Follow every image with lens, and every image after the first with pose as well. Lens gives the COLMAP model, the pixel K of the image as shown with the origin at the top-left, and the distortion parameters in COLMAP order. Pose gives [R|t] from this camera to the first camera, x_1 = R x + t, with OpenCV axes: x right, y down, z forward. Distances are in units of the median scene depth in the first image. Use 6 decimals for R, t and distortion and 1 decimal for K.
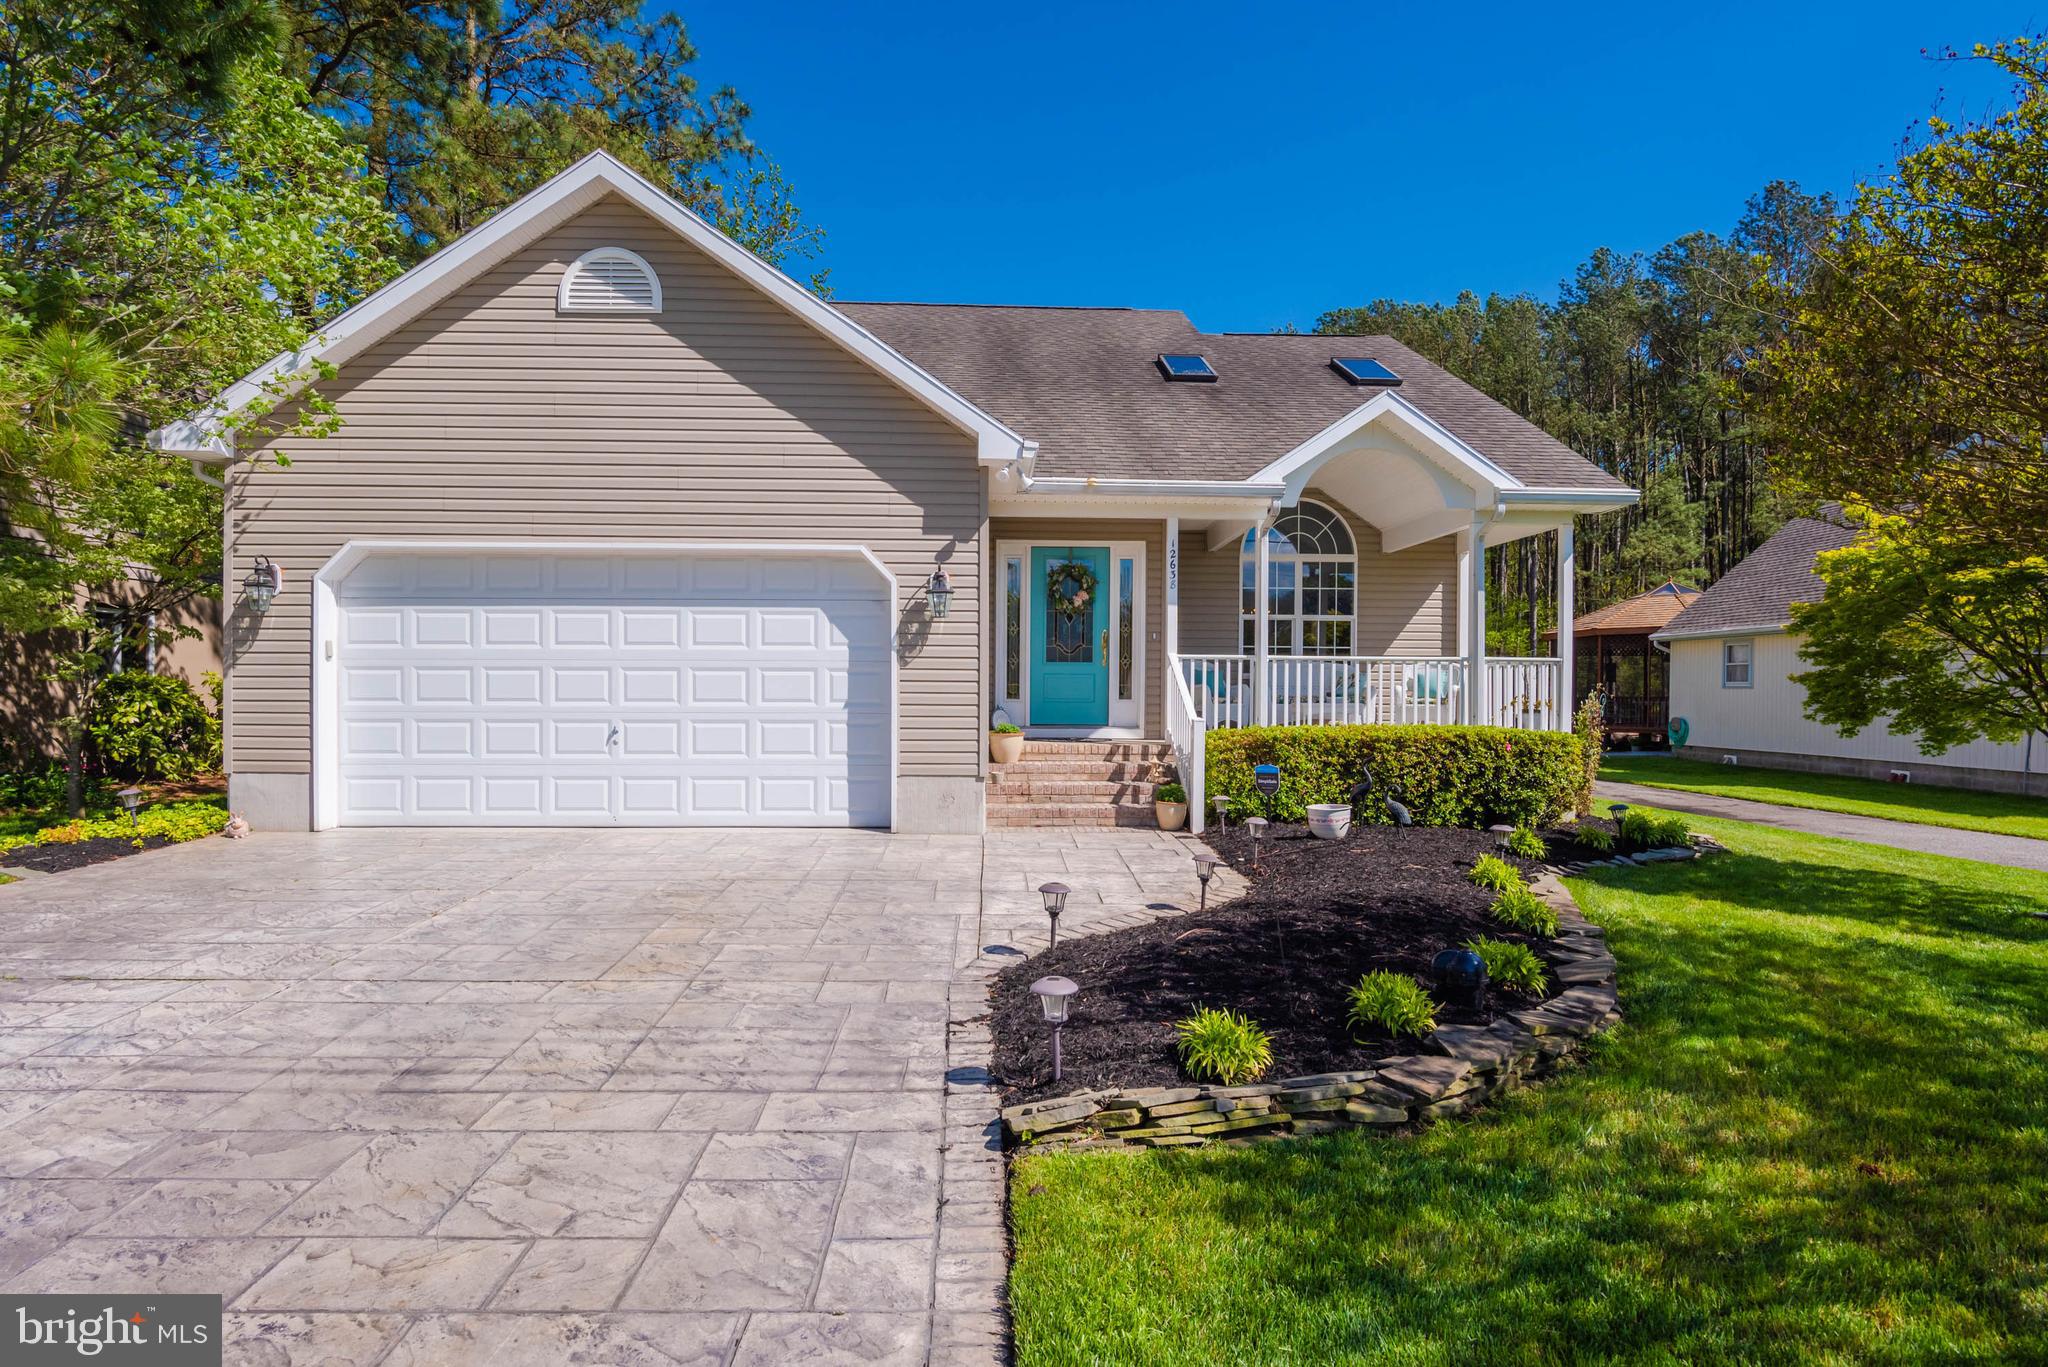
lens RADIAL K [[1022.3, 0, 1025.5], [0, 1022.3, 695.7], [0, 0, 1]] dist [-0.021166, -0.000325]
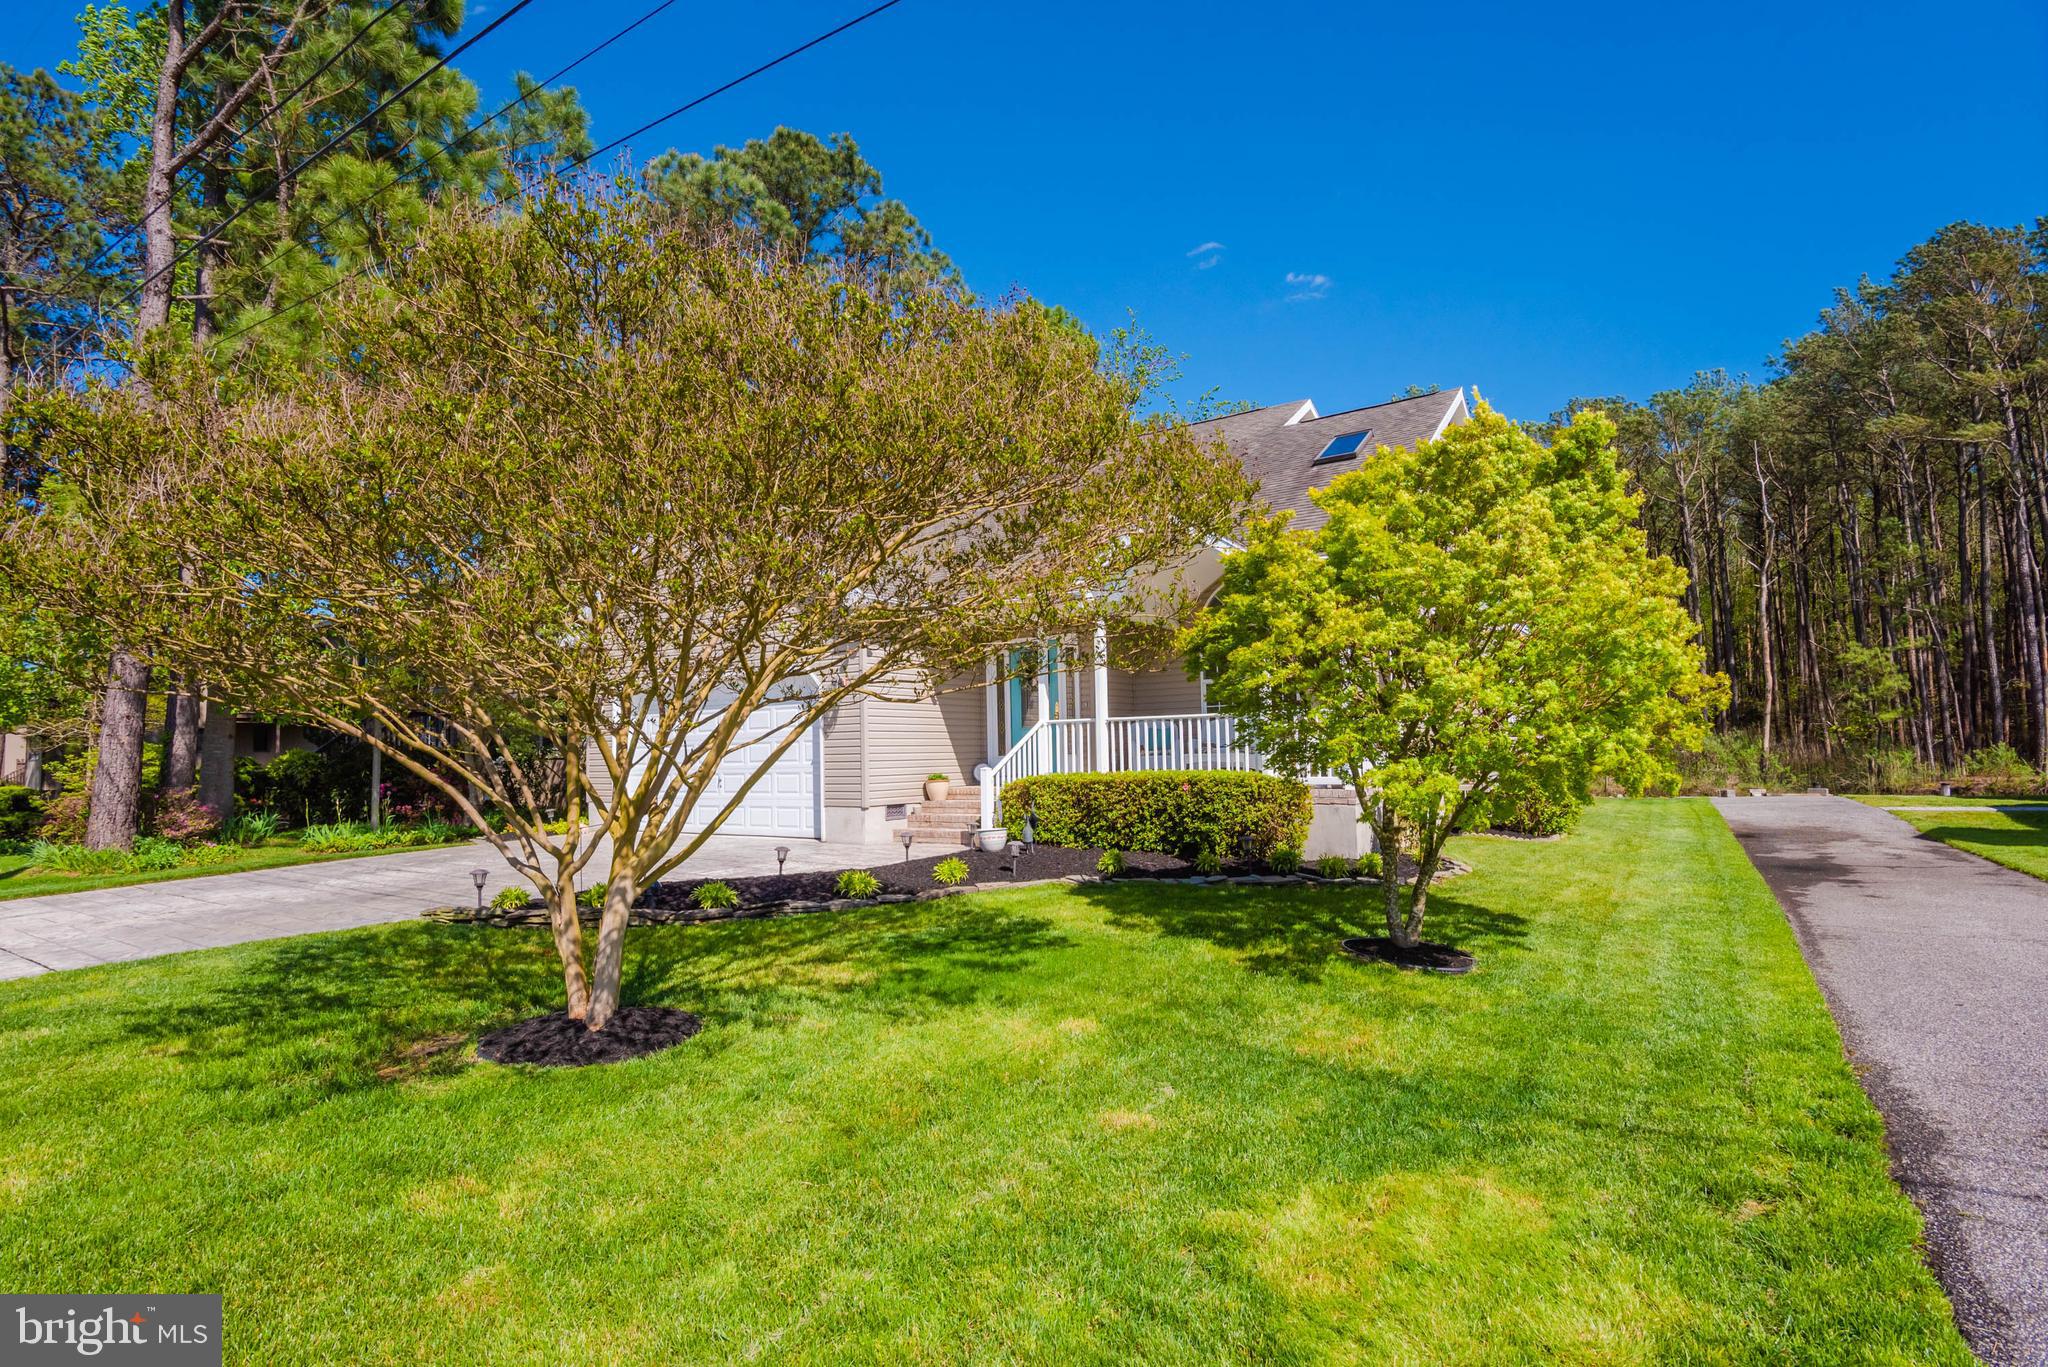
lens RADIAL K [[1004.5, 0, 1024.3], [0, 1004.5, 696.0], [0, 0, 1]] dist [-0.020967, 0.000087]
pose [[0.817566, -0.051430, -0.573534, 1.020145], [0.022995, 0.998125, -0.056725, 0.002996], [0.575376, 0.033188, 0.817215, -0.123009]]
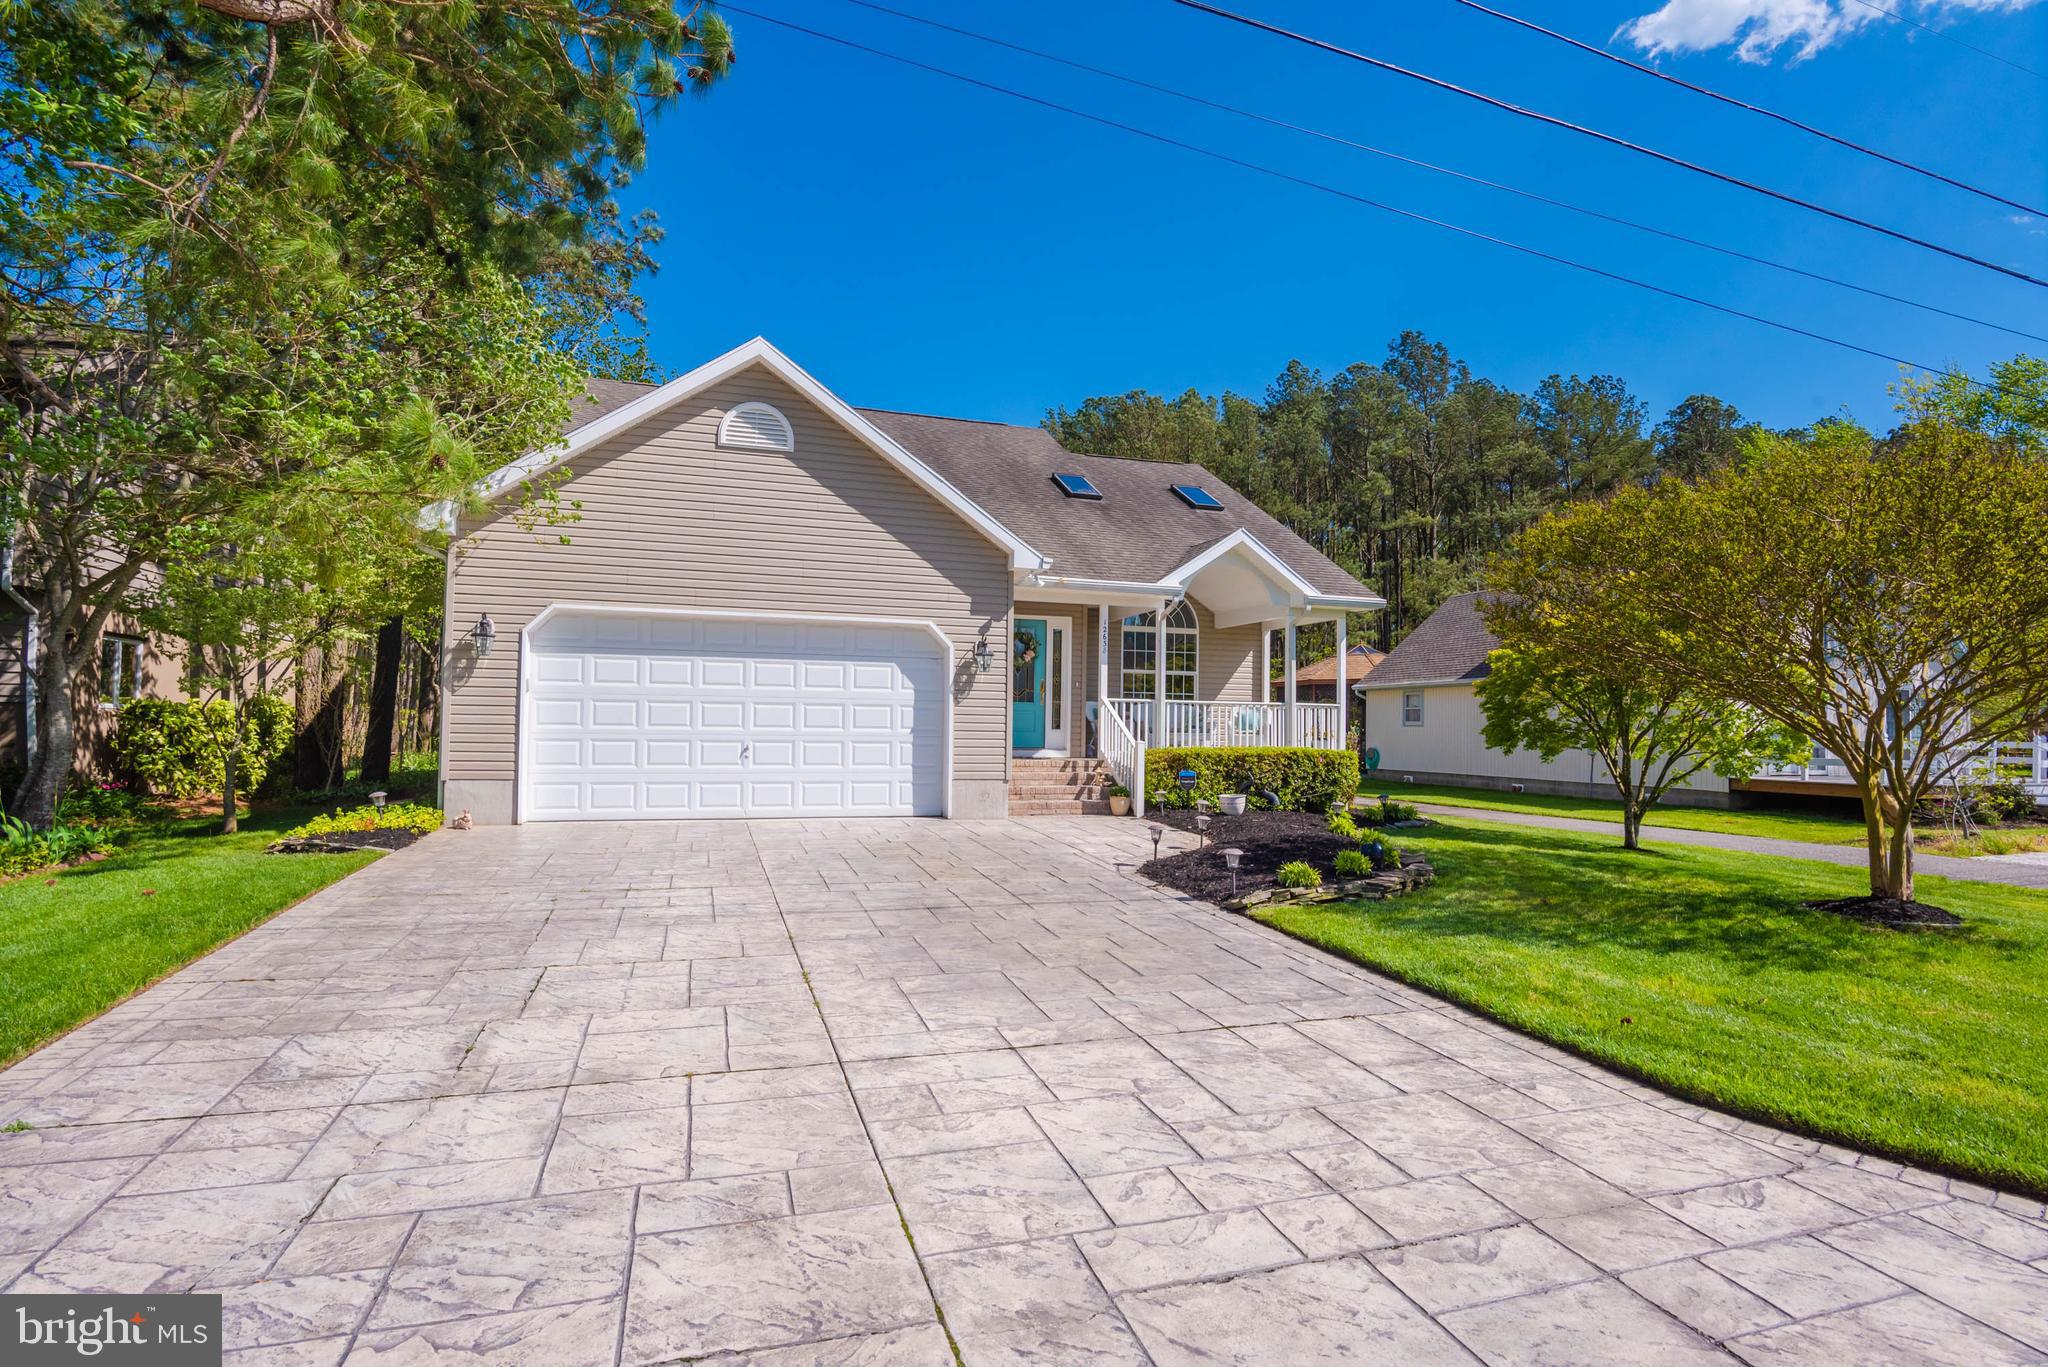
lens RADIAL K [[1004.5, 0, 1024.3], [0, 1004.5, 696.0], [0, 0, 1]] dist [-0.020967, 0.000087]
pose [[0.963976, 0.016116, 0.265501, -0.392402], [-0.006852, 0.999336, -0.035781, 0.009587], [-0.265901, 0.032673, 0.963446, -0.394728]]
